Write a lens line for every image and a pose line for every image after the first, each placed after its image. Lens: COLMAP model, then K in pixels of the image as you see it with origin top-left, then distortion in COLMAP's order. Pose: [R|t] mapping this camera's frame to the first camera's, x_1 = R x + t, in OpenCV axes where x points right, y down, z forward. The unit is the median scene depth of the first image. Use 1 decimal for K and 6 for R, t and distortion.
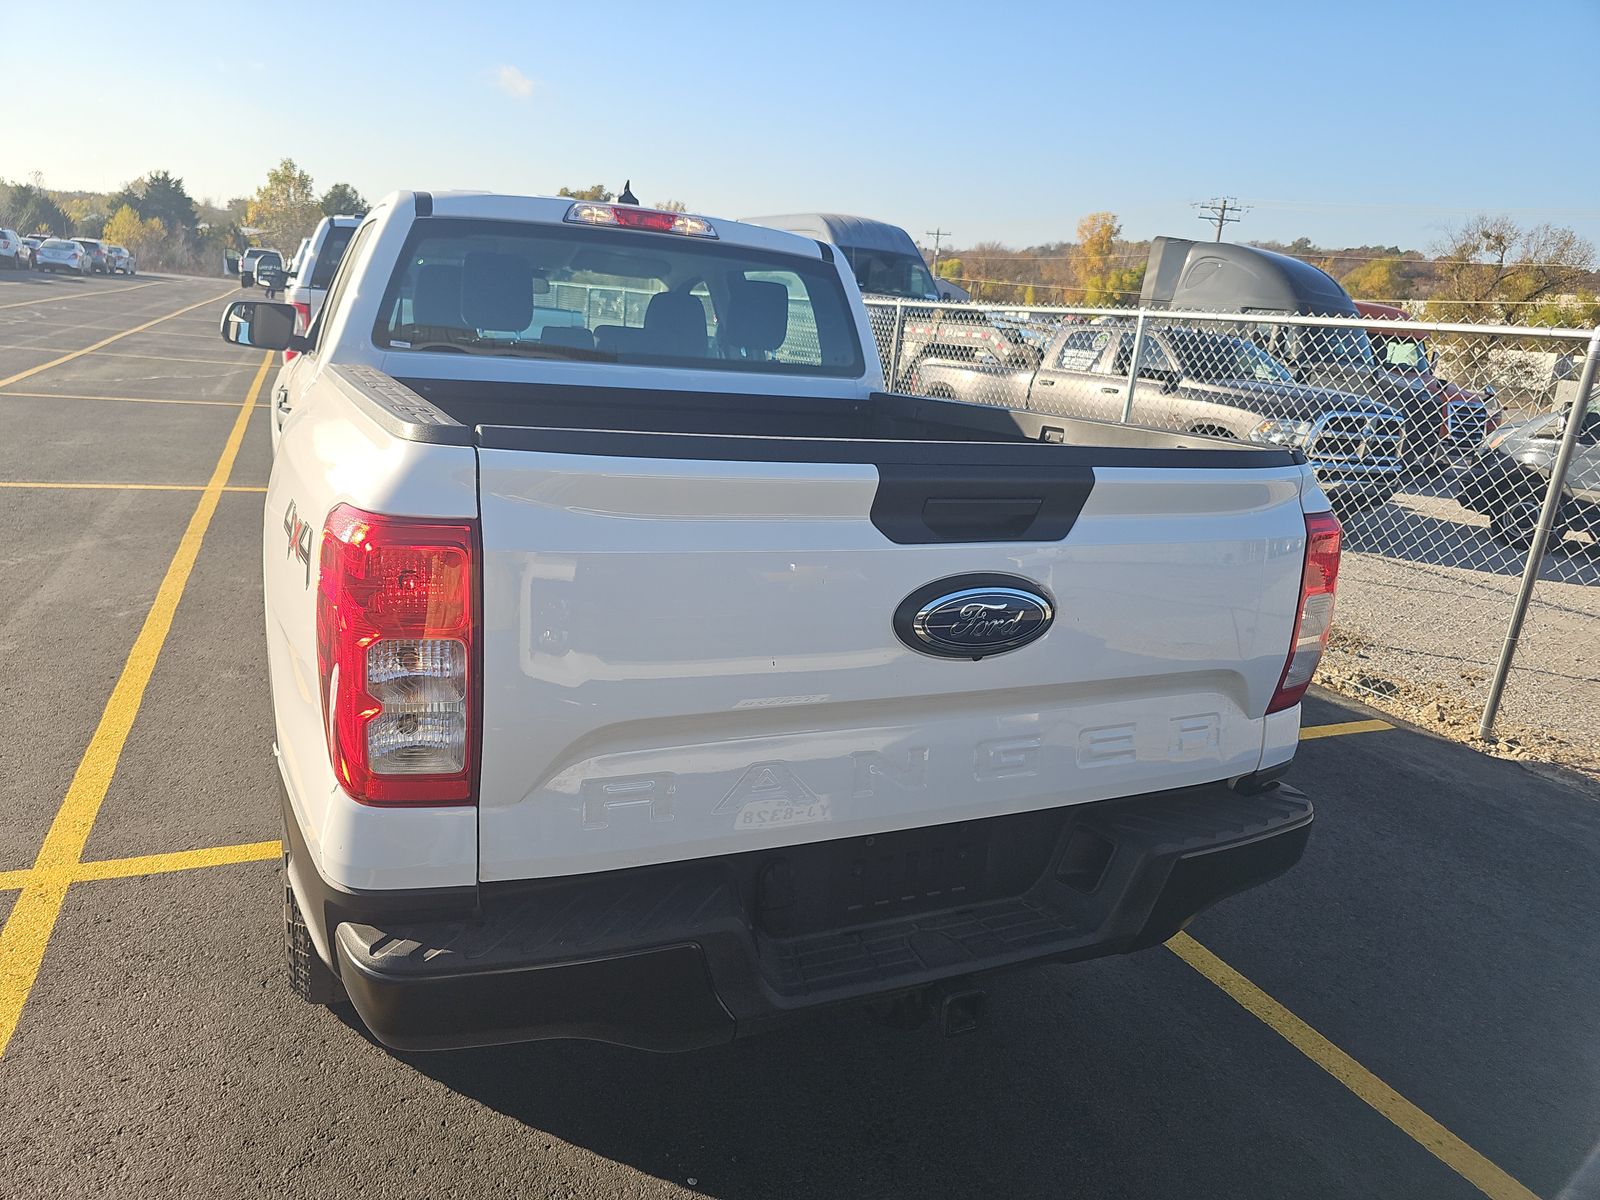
lens RADIAL K [[1061.3, 0, 800.0], [0, 1061.3, 600.0], [0, 0, 1]] dist [0.025644, -0.026974]
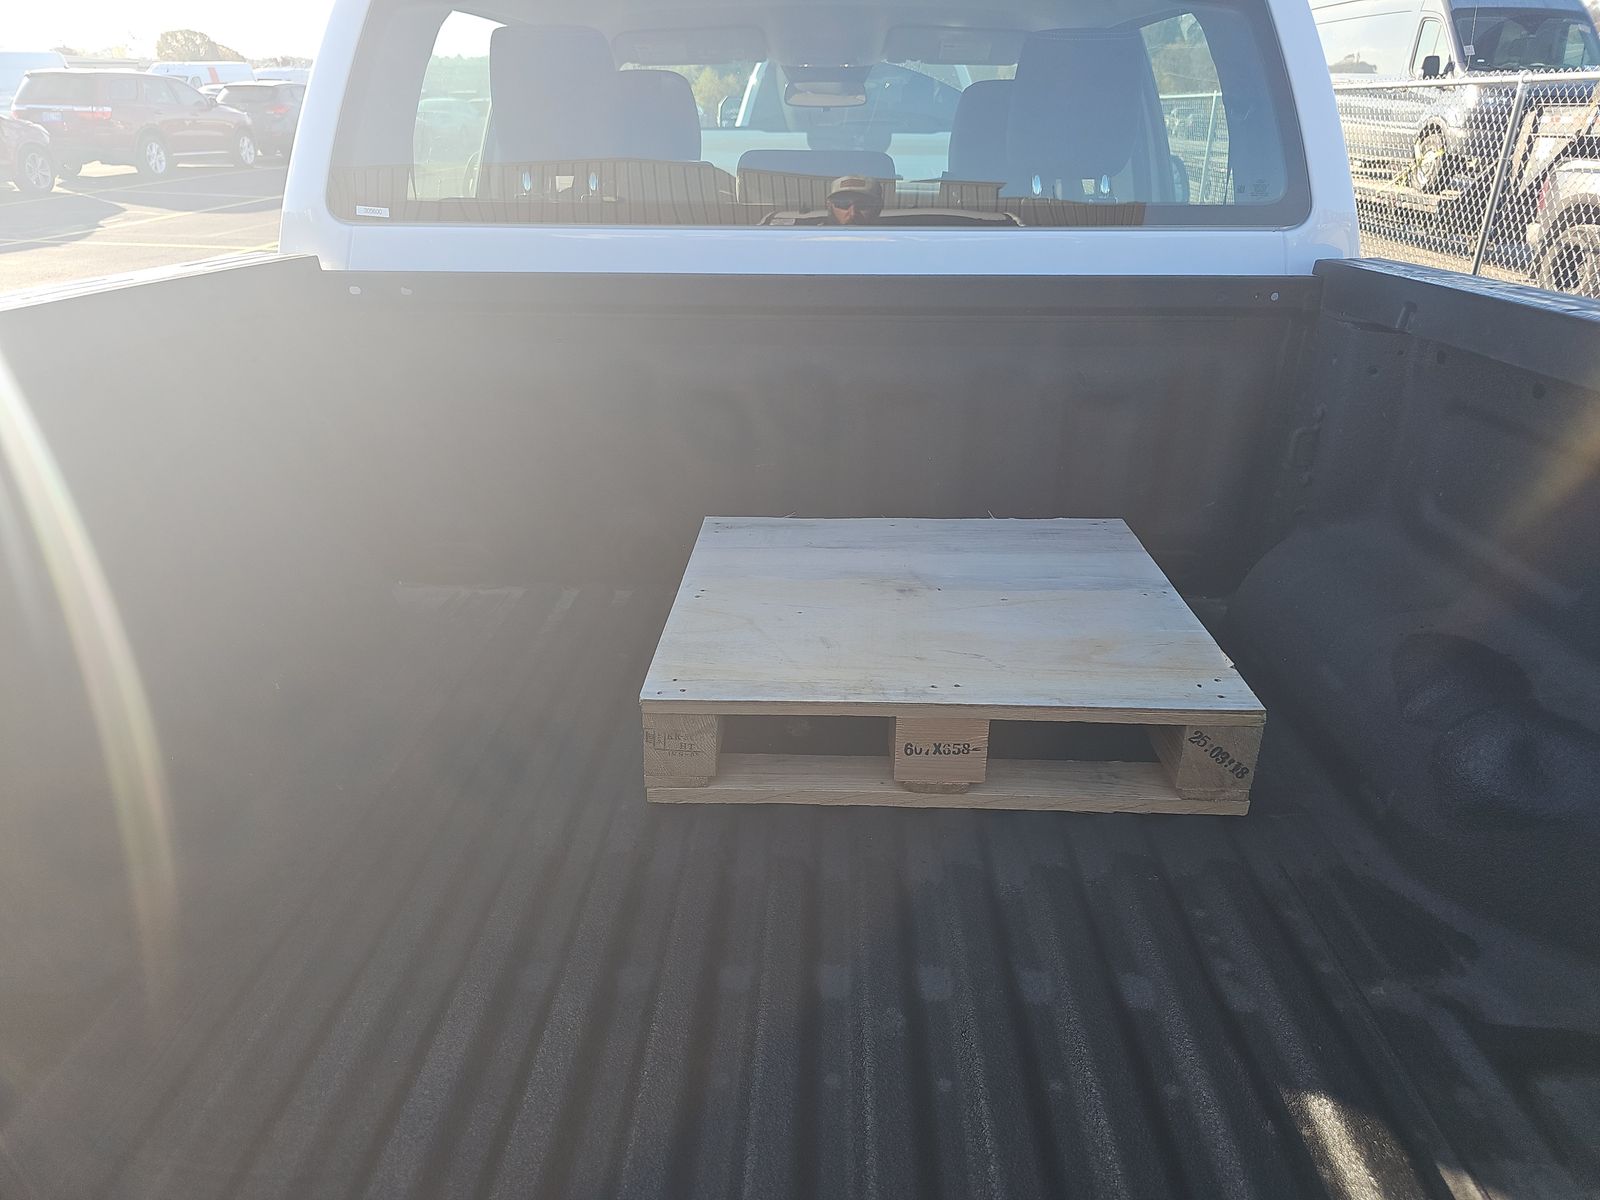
lens RADIAL K [[1061.3, 0, 800.0], [0, 1061.3, 600.0], [0, 0, 1]] dist [0.025644, -0.026974]
pose [[0.883911, 0.117935, -0.452540, 0.027544], [-0.051176, 0.986261, 0.157067, -0.032282], [0.464846, -0.115674, 0.877803, 0.137652]]
